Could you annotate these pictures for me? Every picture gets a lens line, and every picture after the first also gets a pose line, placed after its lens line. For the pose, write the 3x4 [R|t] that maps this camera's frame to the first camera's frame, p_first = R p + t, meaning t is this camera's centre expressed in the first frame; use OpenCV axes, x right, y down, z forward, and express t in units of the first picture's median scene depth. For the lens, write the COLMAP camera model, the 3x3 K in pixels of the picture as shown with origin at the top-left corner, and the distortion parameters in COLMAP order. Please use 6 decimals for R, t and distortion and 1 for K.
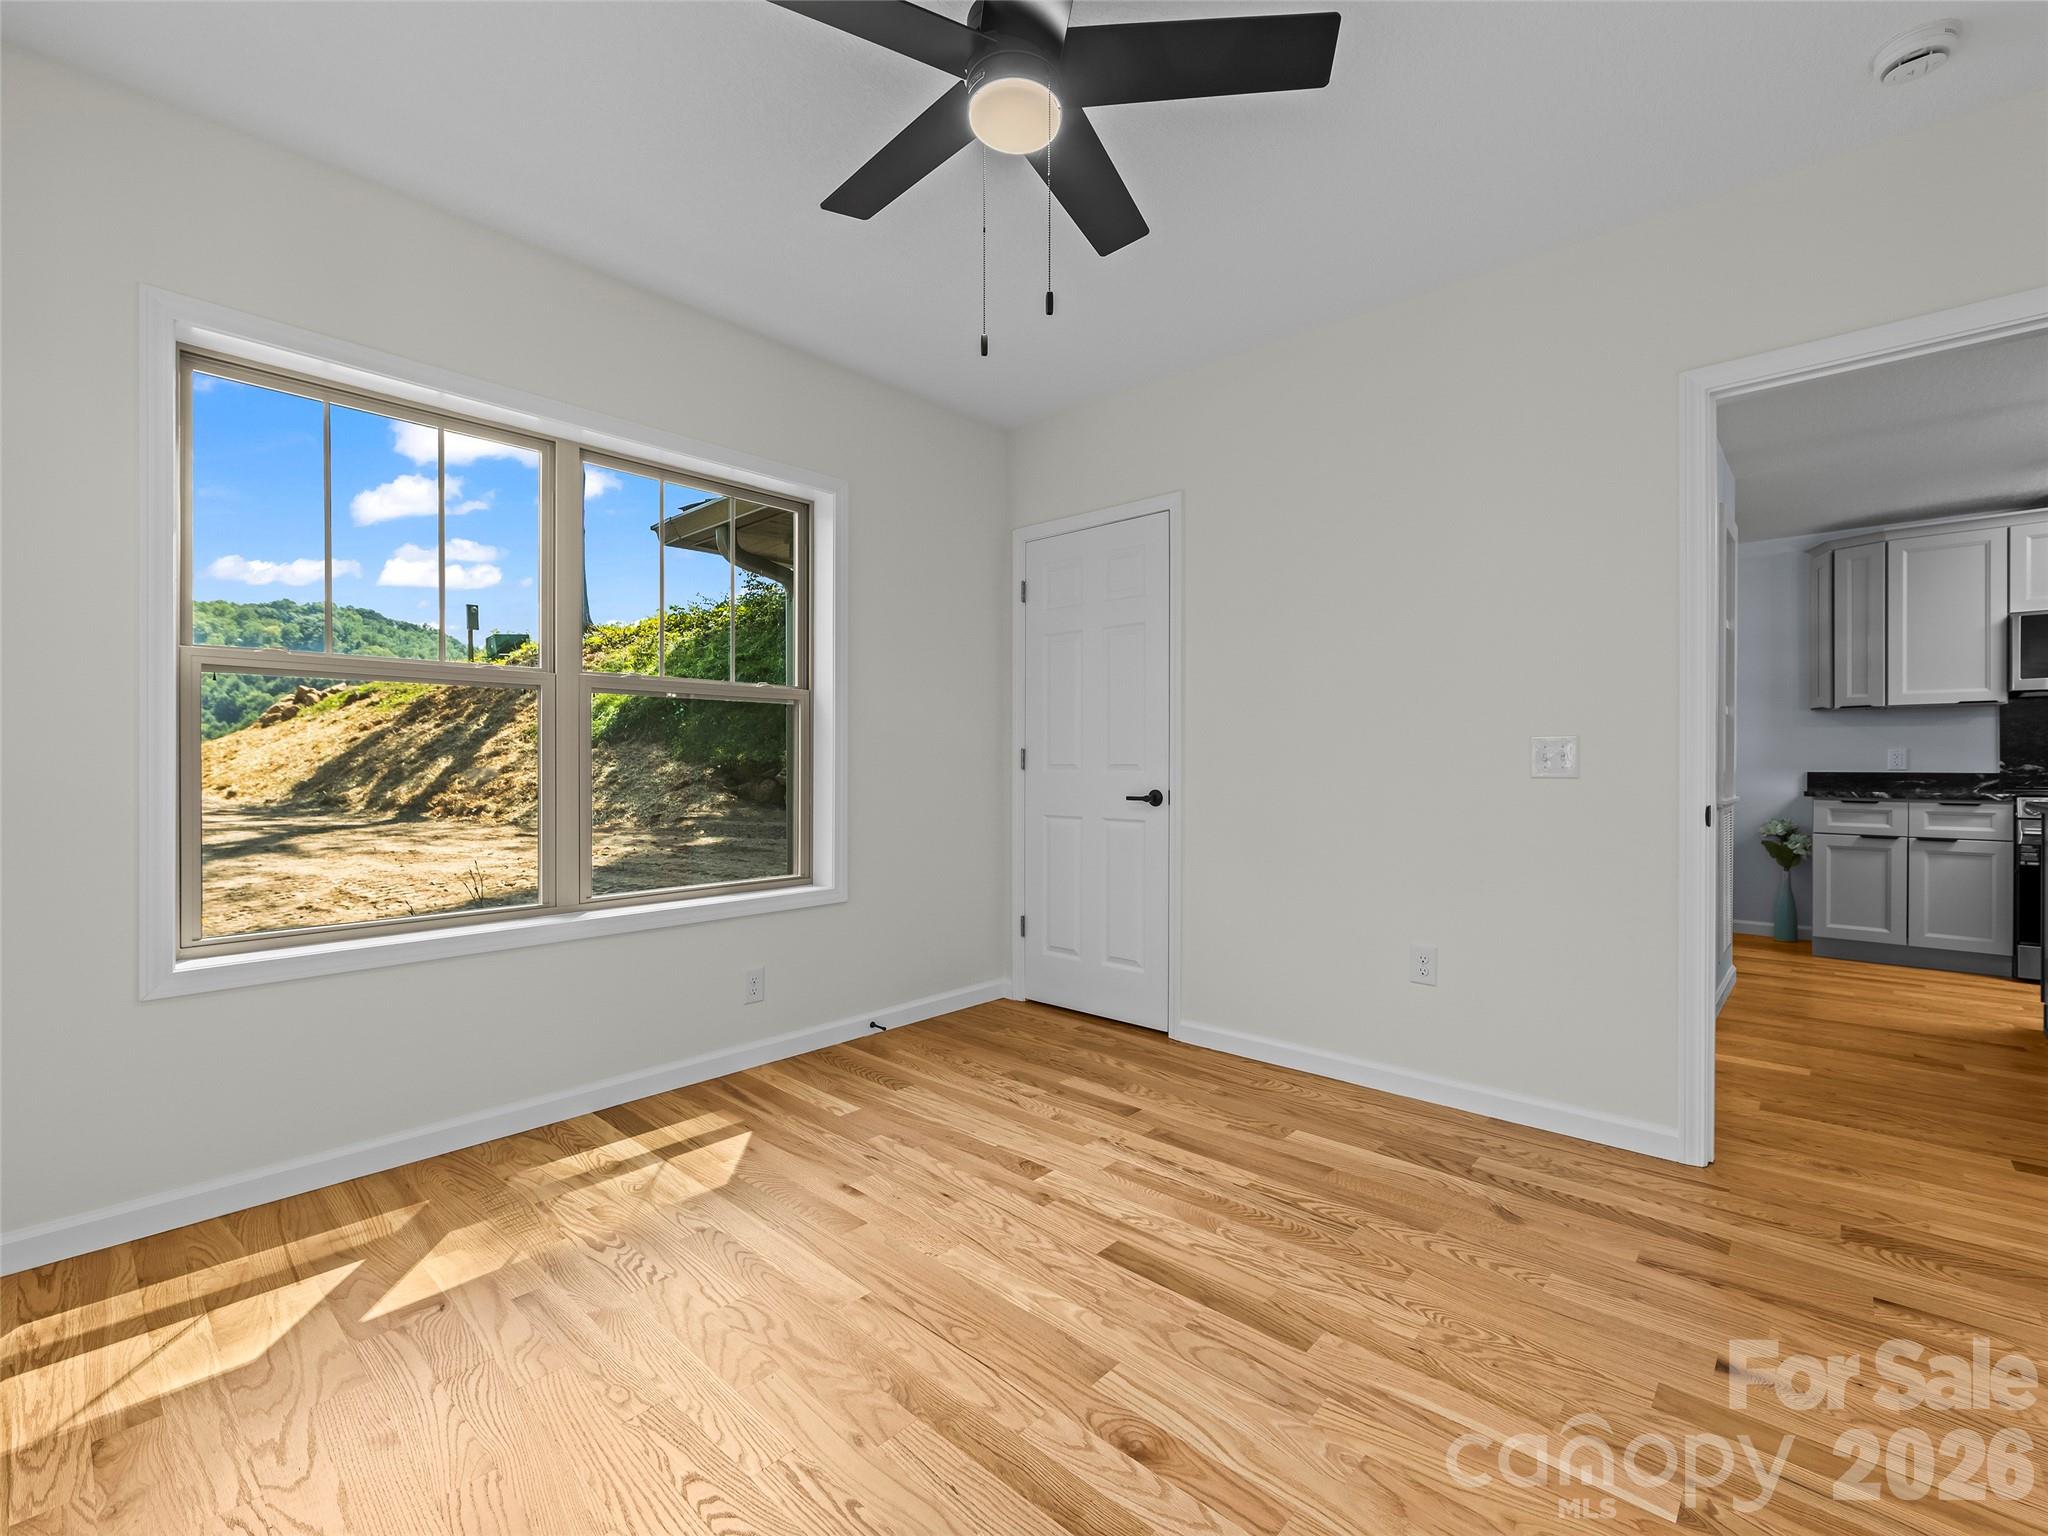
lens RADIAL K [[923.8, 0, 1016.6], [0, 923.8, 762.2], [0, 0, 1]] dist [-0.001077, -0.000630]
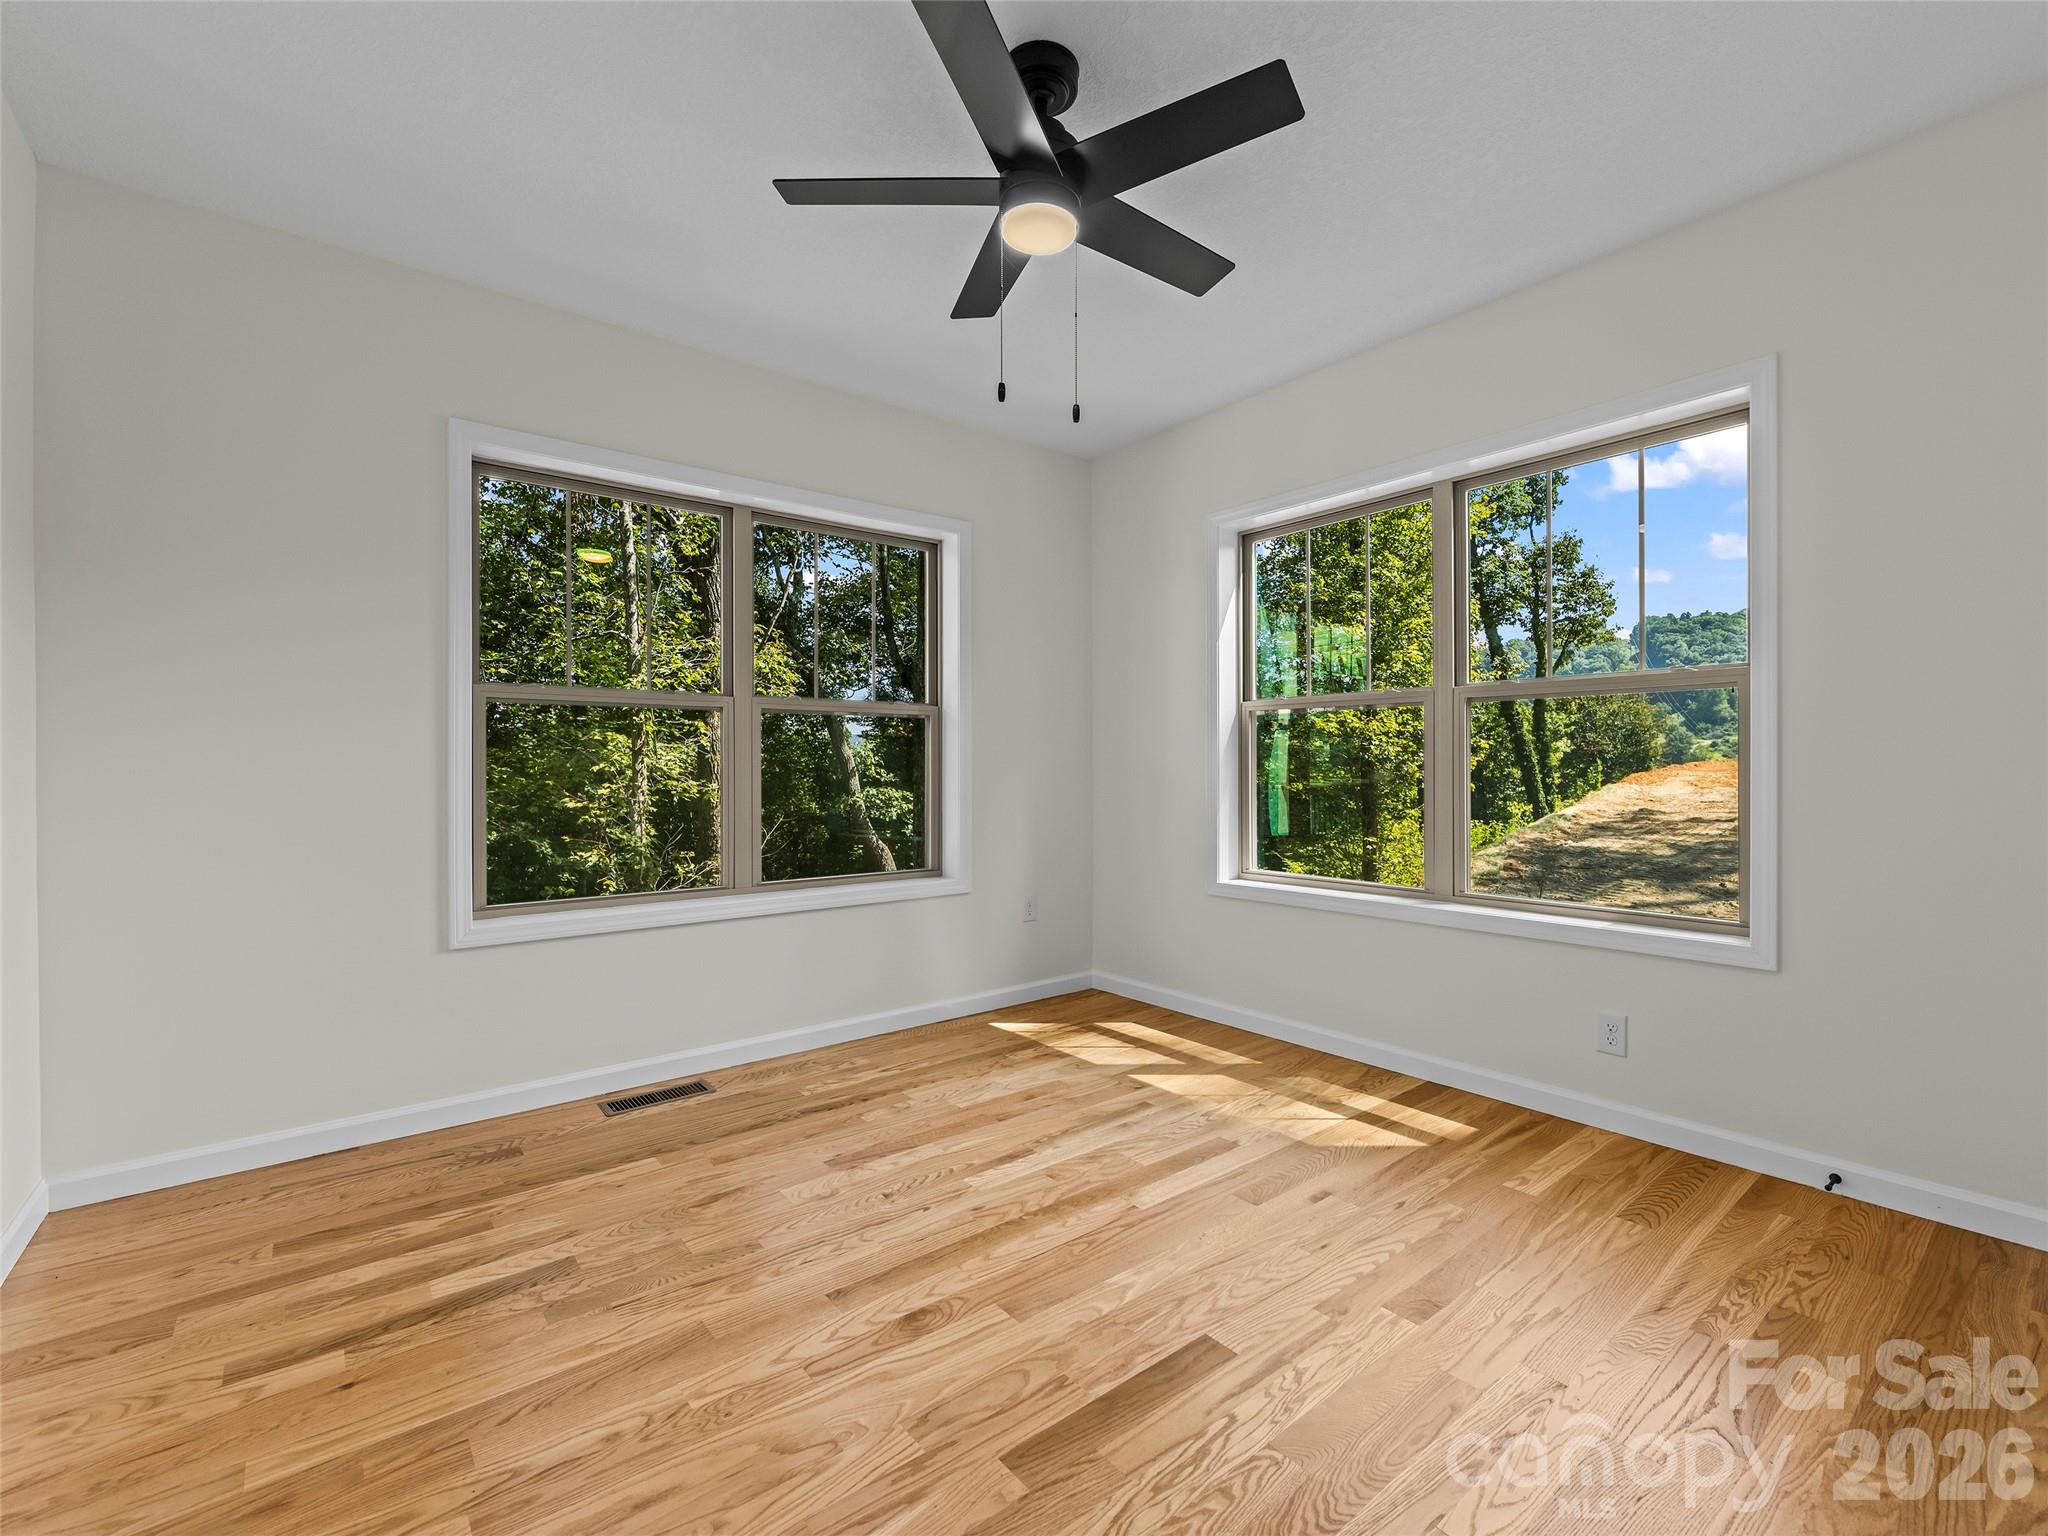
lens RADIAL K [[897.8, 0, 1068.2], [0, 897.8, 766.3], [0, 0, 1]] dist [-0.001163, -0.000125]
pose [[-0.136052, -0.001485, -0.990701, 0.833557], [0.006569, 0.999976, -0.002401, -0.007753], [0.990680, -0.006834, -0.136039, 0.864404]]
